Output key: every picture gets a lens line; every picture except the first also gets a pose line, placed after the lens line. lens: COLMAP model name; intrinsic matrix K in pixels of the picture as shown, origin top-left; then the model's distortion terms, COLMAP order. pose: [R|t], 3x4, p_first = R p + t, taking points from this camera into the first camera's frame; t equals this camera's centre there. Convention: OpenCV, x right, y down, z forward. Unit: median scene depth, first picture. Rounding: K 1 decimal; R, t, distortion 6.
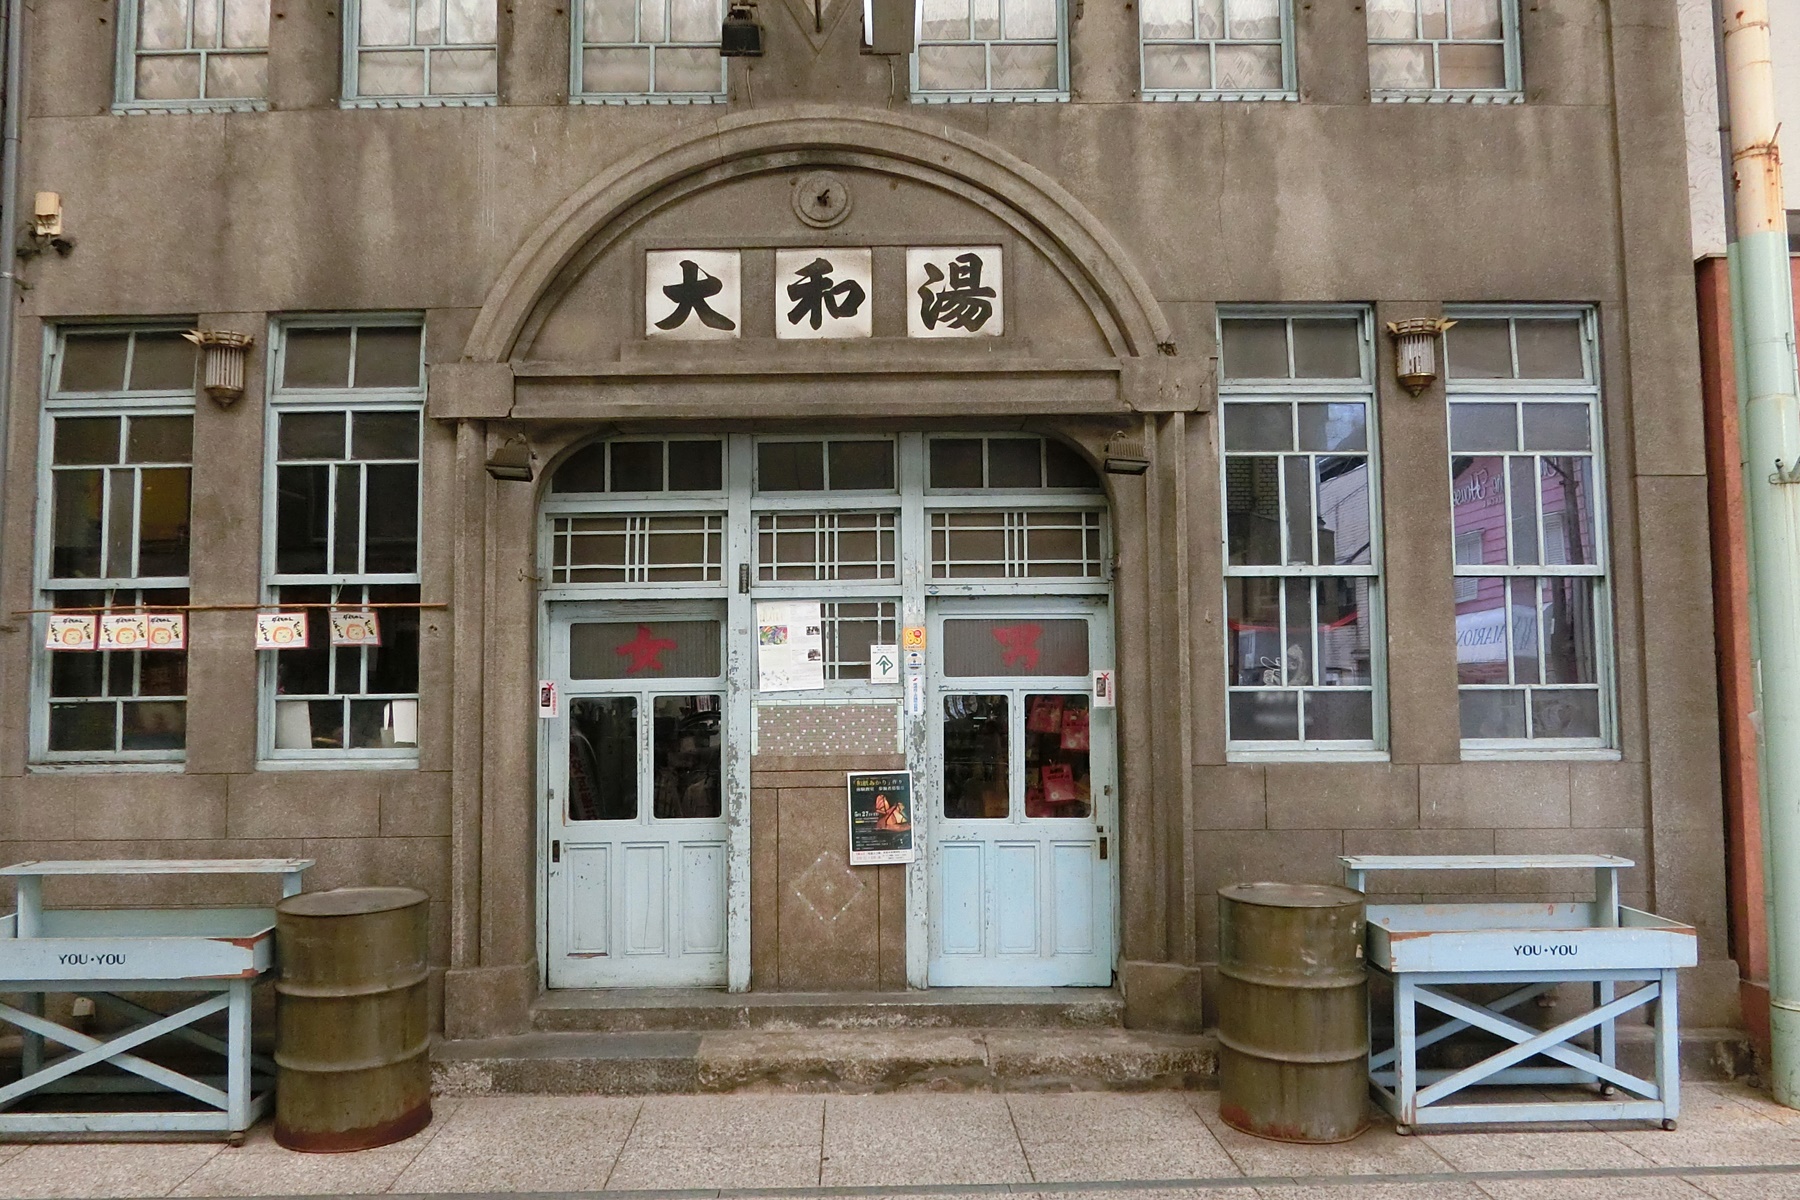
lens RADIAL K [[1336.1, 0, 900.0], [0, 1336.1, 600.0], [0, 0, 1]] dist [-0.046358, 0.031136]
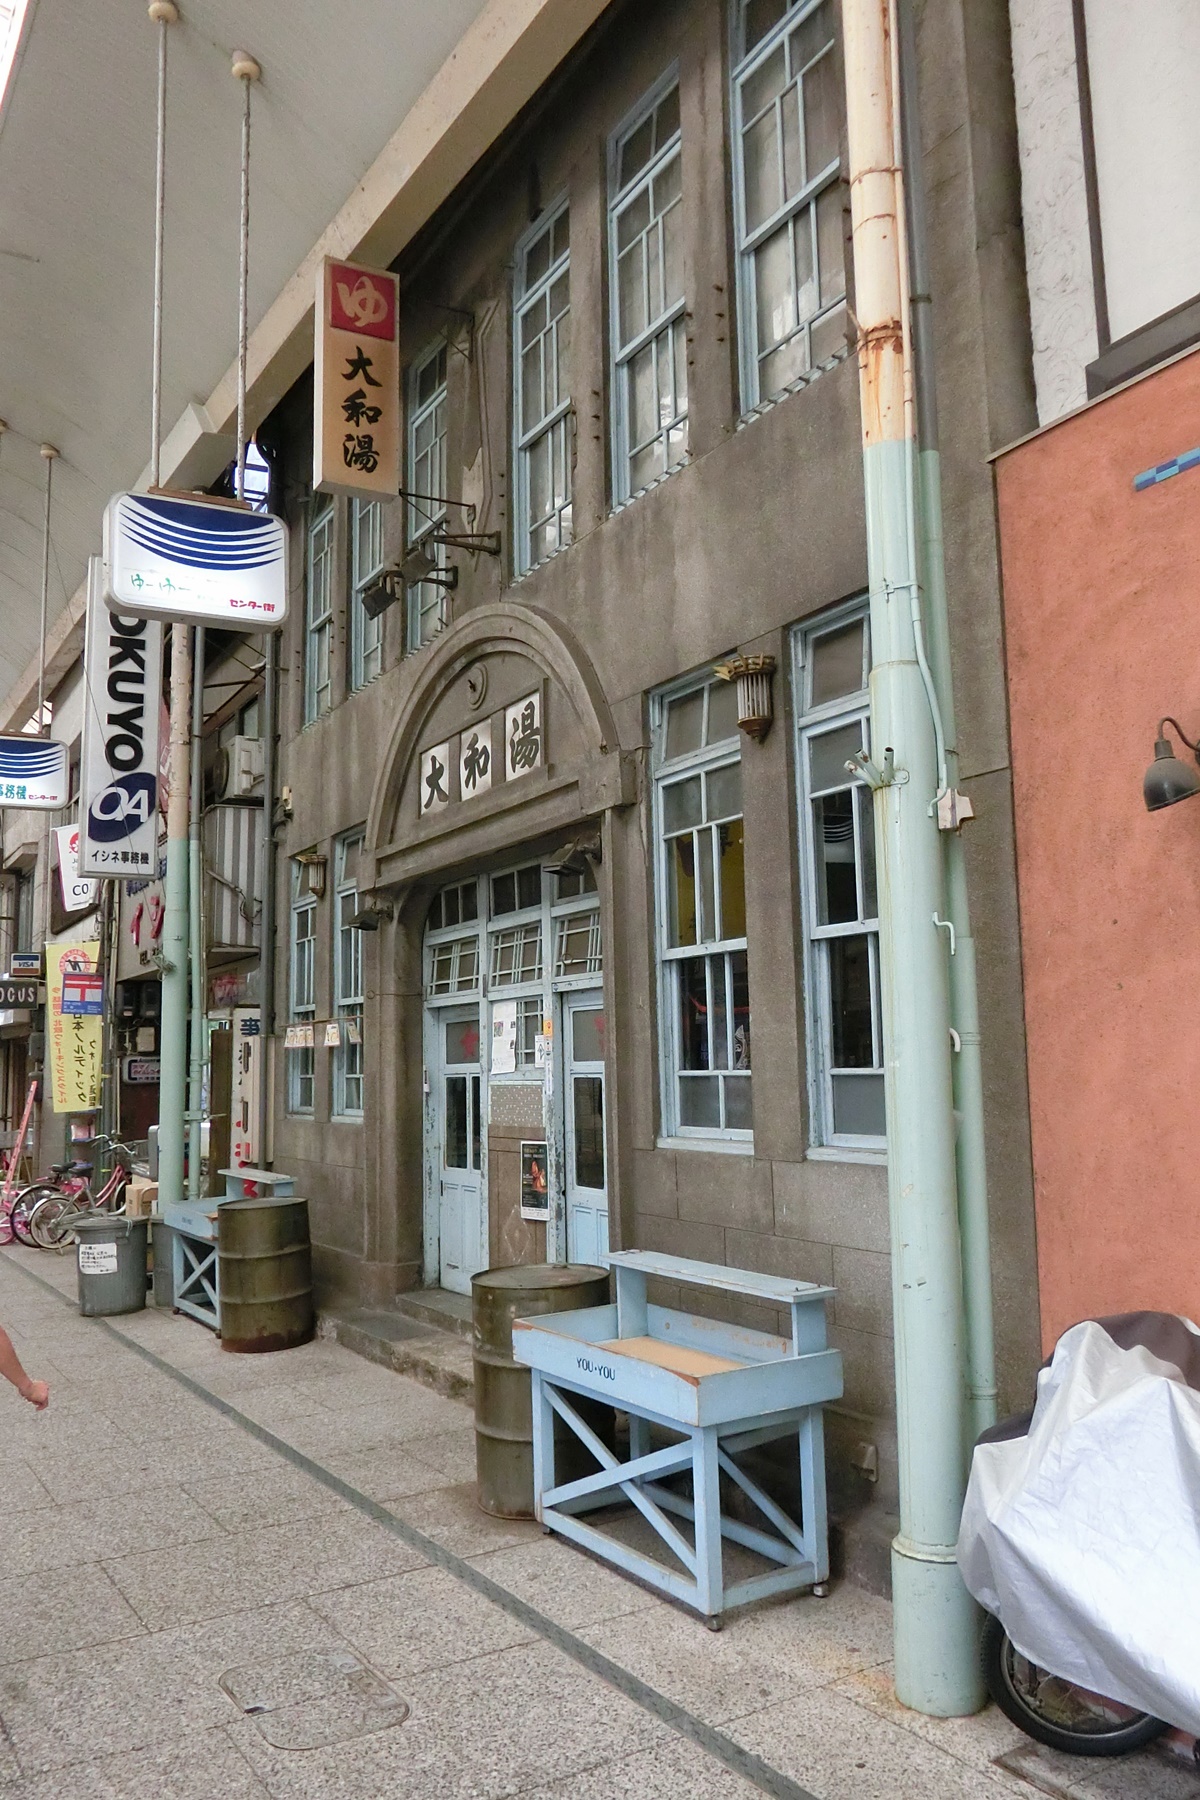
lens RADIAL K [[1336.1, 0, 600.0], [0, 1336.1, 900.0], [0, 0, 1]] dist [-0.046358, 0.031136]
pose [[0.507257, -0.107558, -0.855056, 1.077647], [0.072983, 0.993978, -0.081736, 0.015555], [0.858699, -0.020943, 0.512053, 0.445578]]
